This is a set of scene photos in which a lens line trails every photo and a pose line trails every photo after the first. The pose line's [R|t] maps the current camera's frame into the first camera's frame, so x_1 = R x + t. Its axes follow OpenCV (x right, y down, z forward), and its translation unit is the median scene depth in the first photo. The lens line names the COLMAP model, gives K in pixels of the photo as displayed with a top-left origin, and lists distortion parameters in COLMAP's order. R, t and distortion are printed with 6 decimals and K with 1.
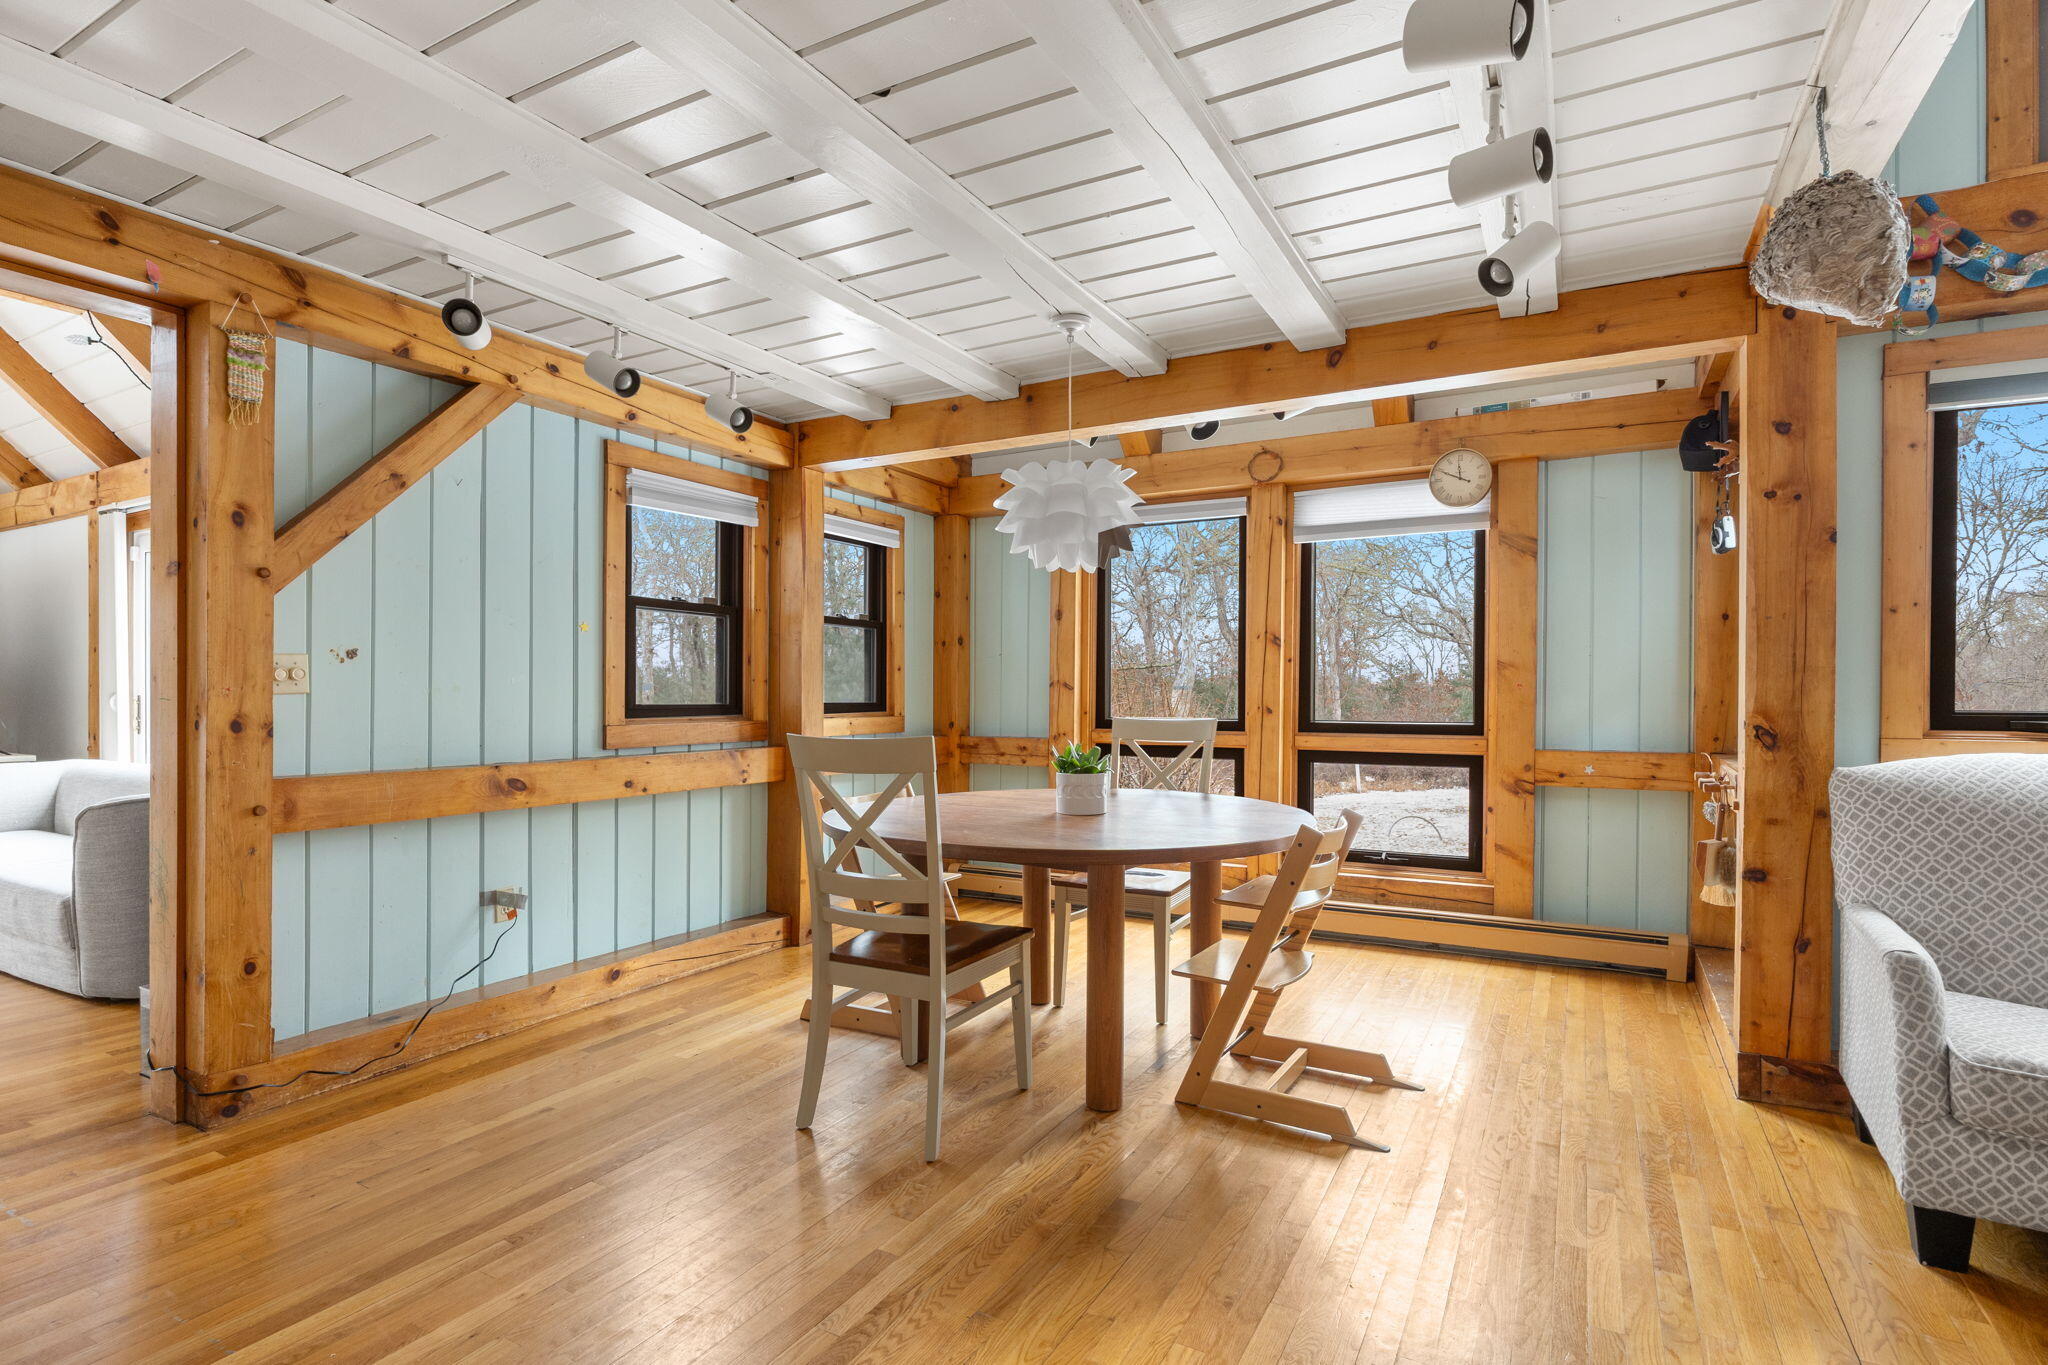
lens RADIAL K [[1010.2, 0, 1023.8], [0, 1010.2, 702.2], [0, 0, 1]] dist [-0.001391, -0.000006]
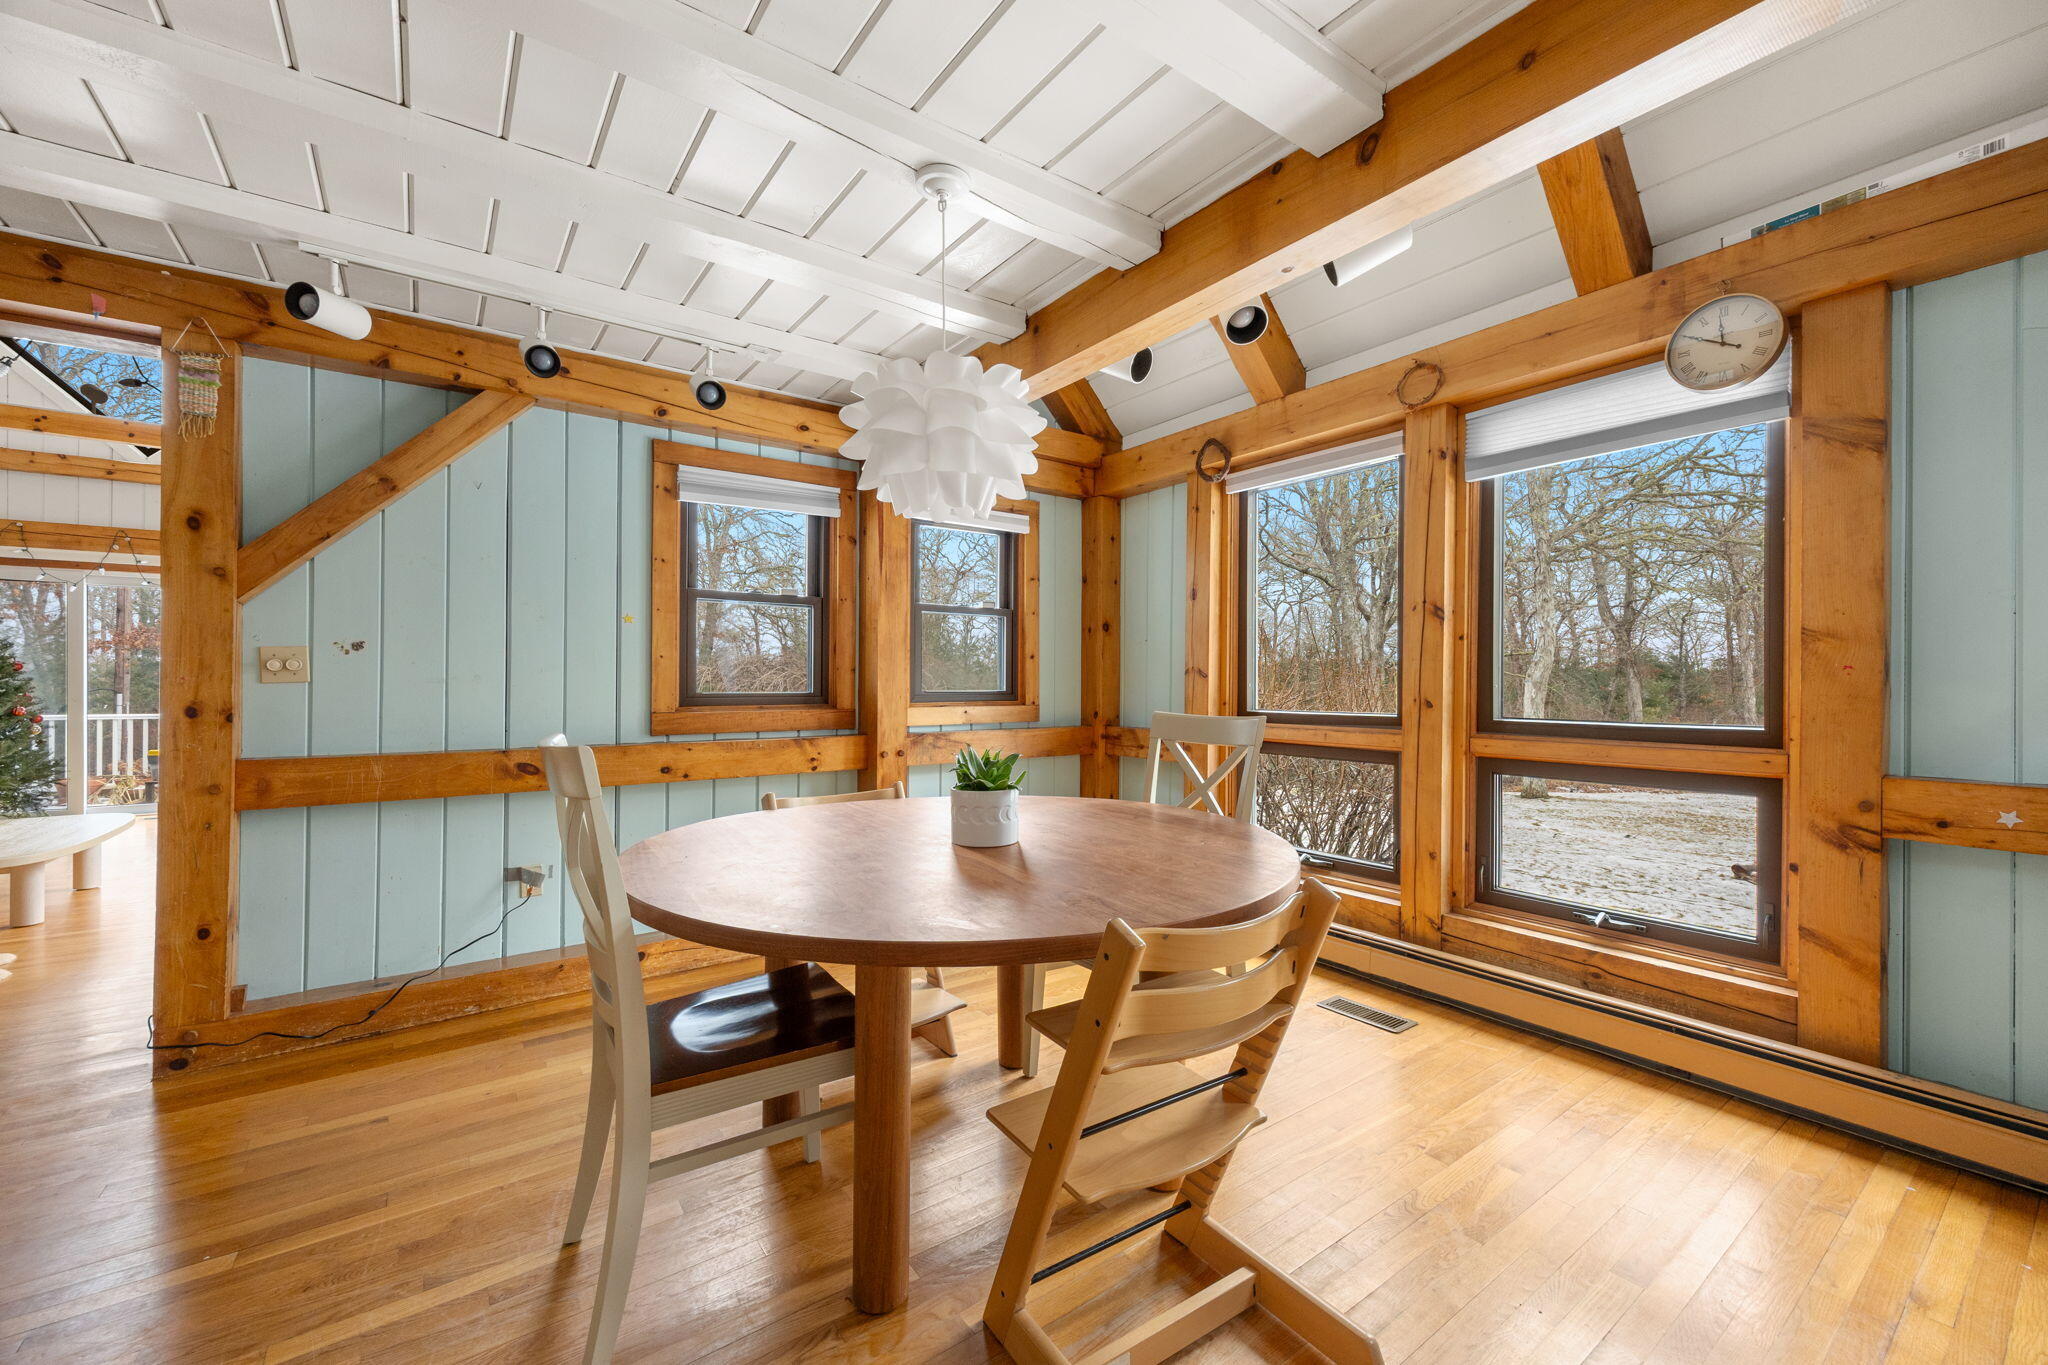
lens RADIAL K [[818.5, 0, 1019.2], [0, 818.5, 679.6], [0, 0, 1]] dist [0.015614, -0.002851]
pose [[0.905076, -0.001763, -0.425246, 0.281645], [-0.003071, 0.999938, -0.010684, -0.003200], [0.425239, 0.010976, 0.905015, 0.380869]]
